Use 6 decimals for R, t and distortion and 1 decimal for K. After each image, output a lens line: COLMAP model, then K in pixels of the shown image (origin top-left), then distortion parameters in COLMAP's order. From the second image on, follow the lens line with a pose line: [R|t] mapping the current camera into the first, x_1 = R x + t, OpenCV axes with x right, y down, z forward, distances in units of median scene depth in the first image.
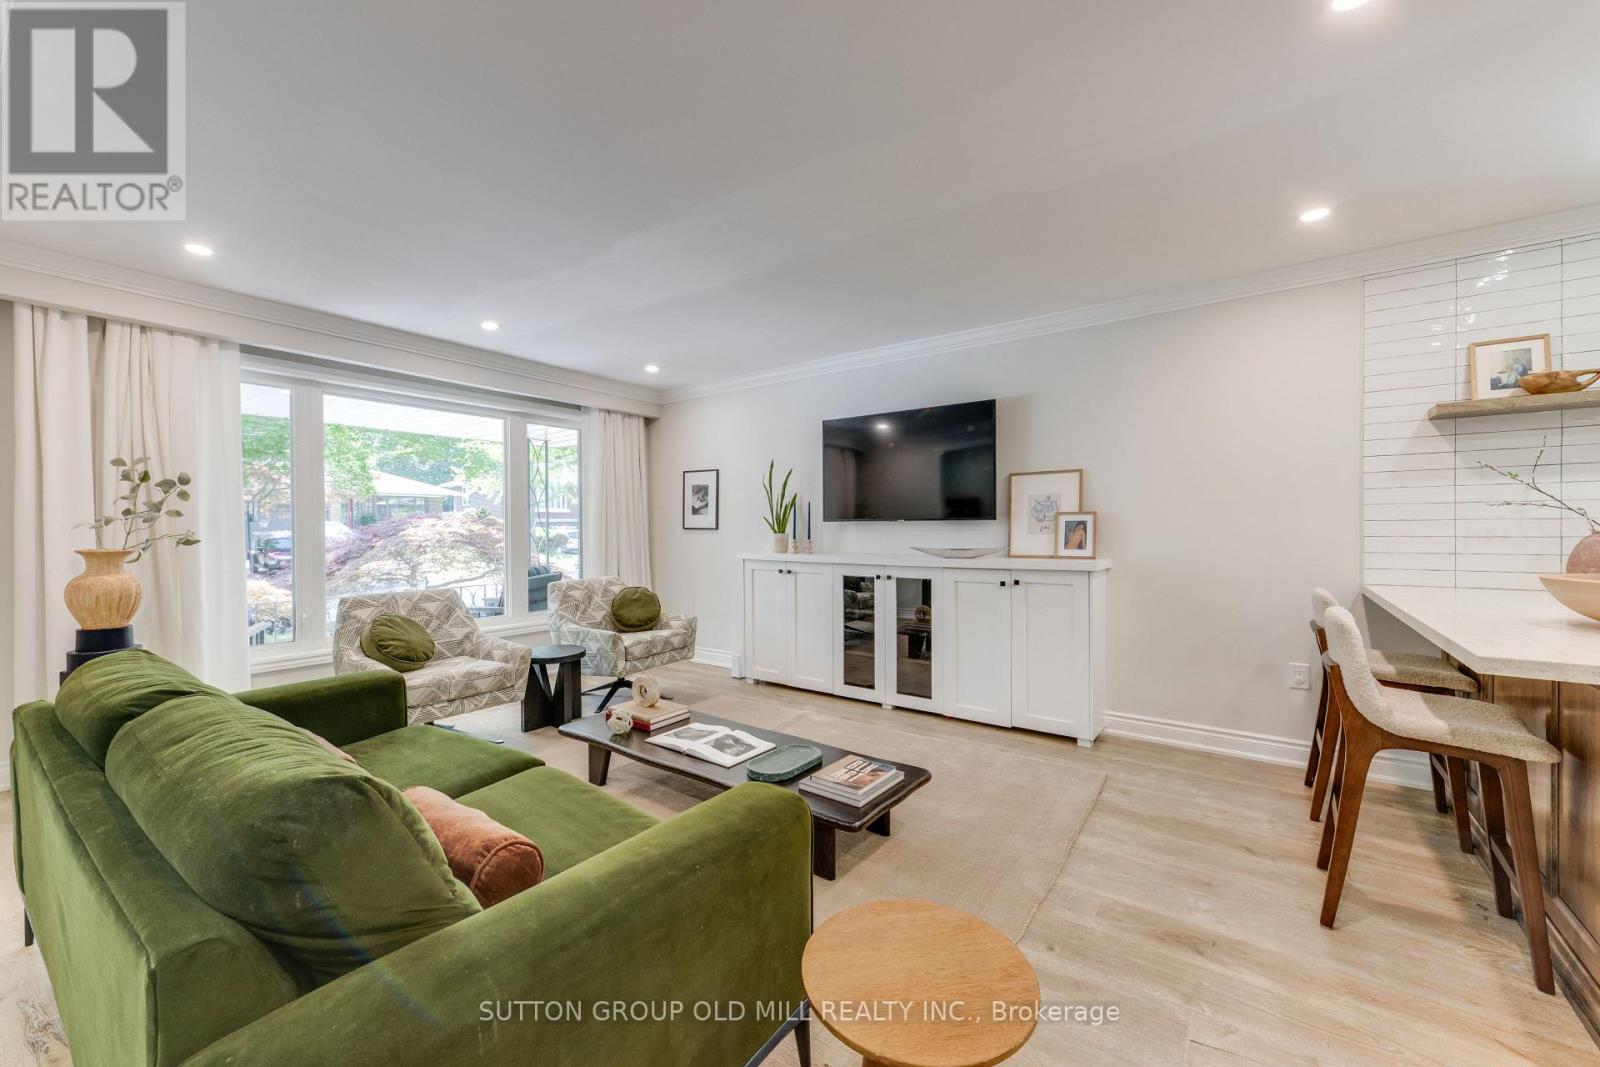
lens RADIAL K [[629.0, 0, 798.3], [0, 629.0, 538.9], [0, 0, 1]] dist [0.002536, 0.000152]
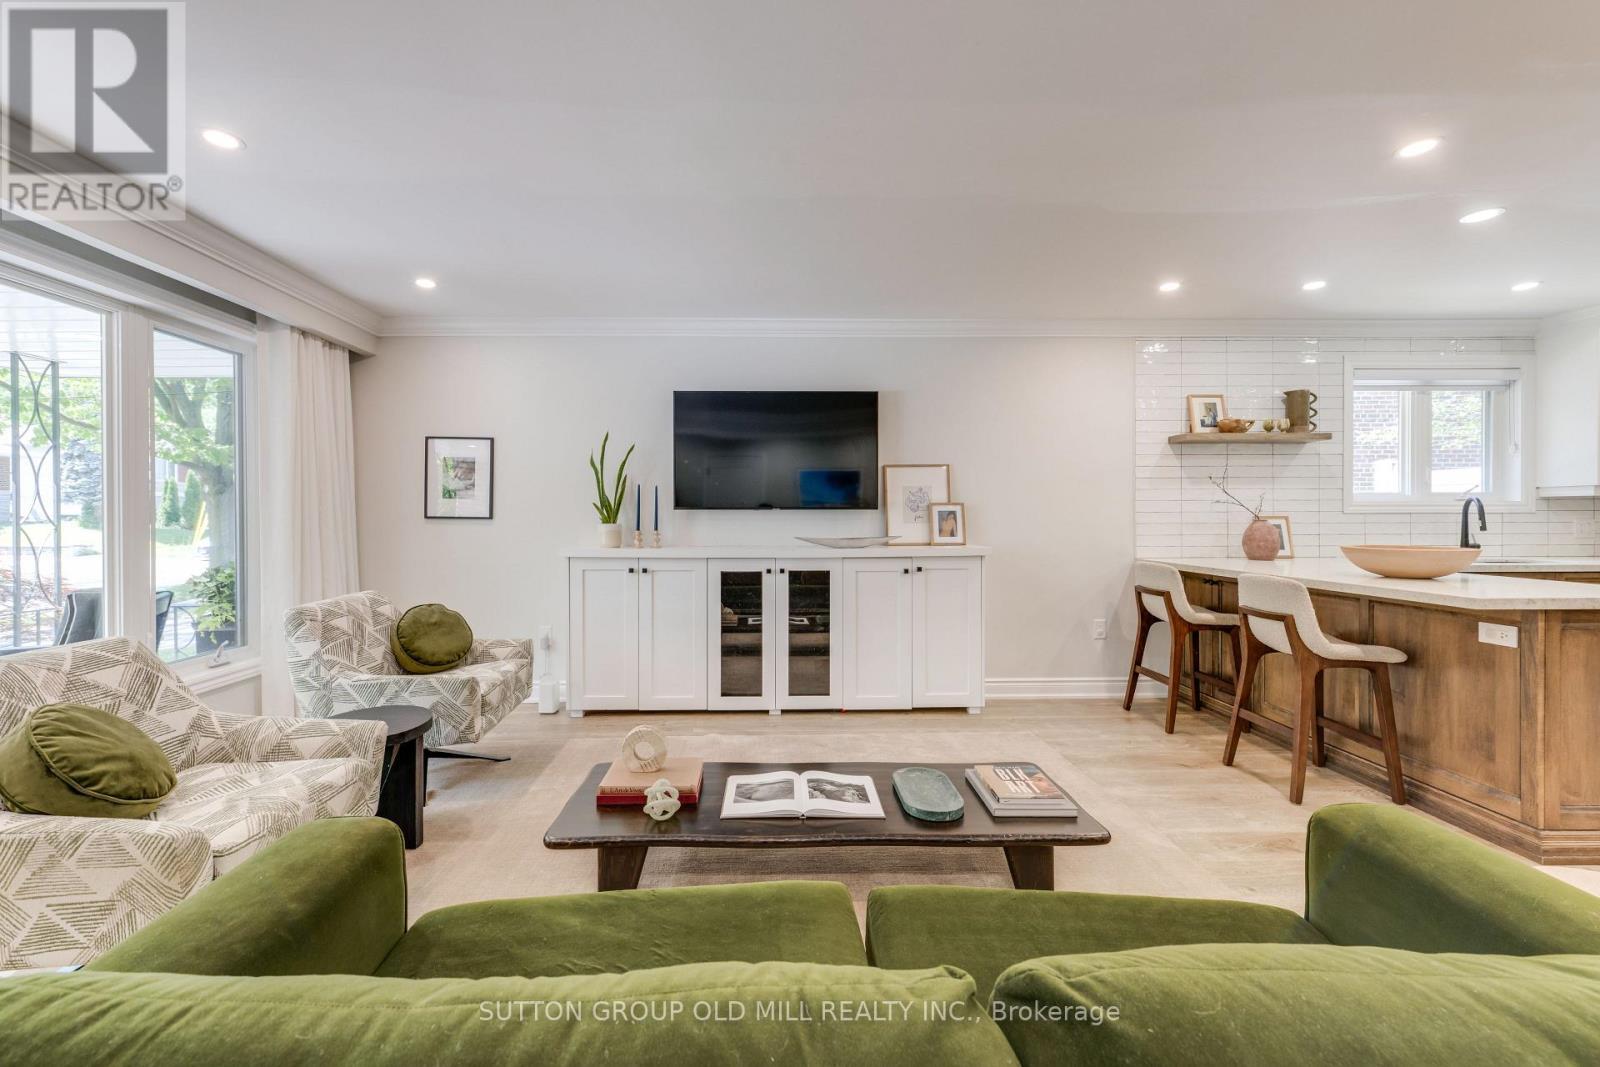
lens RADIAL K [[641.0, 0, 736.2], [0, 641.0, 527.2], [0, 0, 1]] dist [0.003637, -0.000065]
pose [[0.791514, -0.007794, 0.611101, -0.497915], [0.009111, 0.999958, 0.000953, -0.004239], [-0.611083, 0.004814, 0.791552, 0.311396]]
